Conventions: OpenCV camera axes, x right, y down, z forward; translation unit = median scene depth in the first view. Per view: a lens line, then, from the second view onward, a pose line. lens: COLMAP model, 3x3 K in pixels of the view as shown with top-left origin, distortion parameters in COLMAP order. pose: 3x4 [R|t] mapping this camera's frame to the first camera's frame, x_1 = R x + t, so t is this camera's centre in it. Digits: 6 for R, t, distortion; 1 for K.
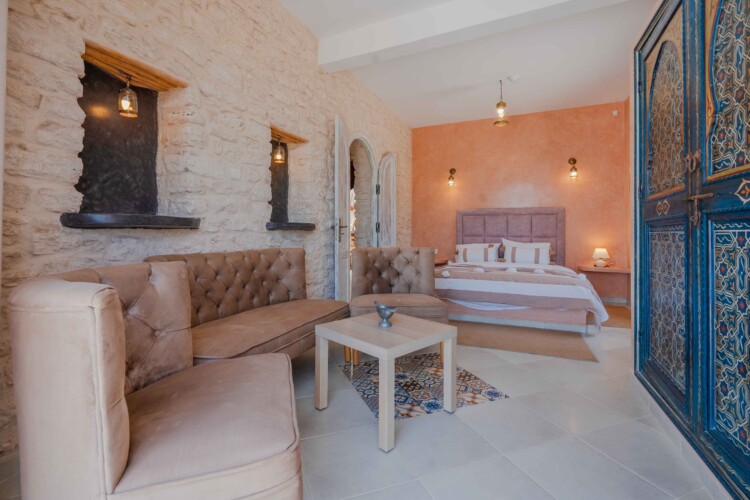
lens RADIAL K [[344.0, 0, 374.1], [0, 344.0, 233.4], [0, 0, 1]] dist [-0.000199, 0.000042]
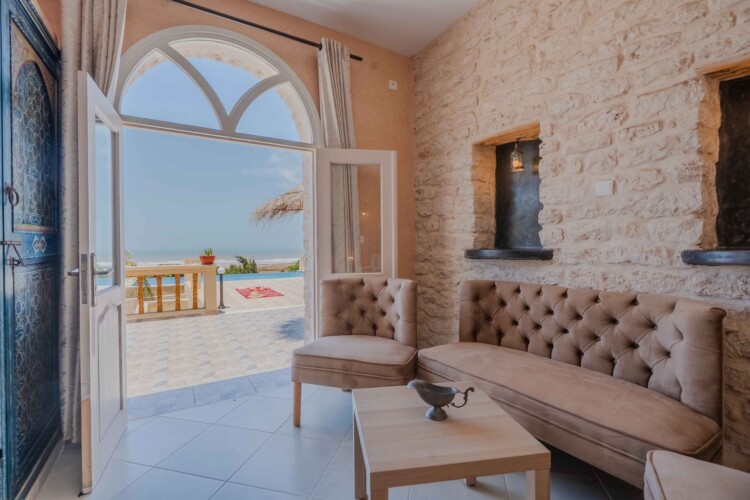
lens RADIAL K [[339.4, 0, 375.0], [0, 339.4, 250.0], [0, 0, 1]] dist [-0.007130, 0.000176]
pose [[-0.572143, 0.005112, -0.820138, 0.538676], [0.002503, 0.999987, 0.004487, -0.045763], [0.820150, 0.000514, -0.572148, 1.101113]]
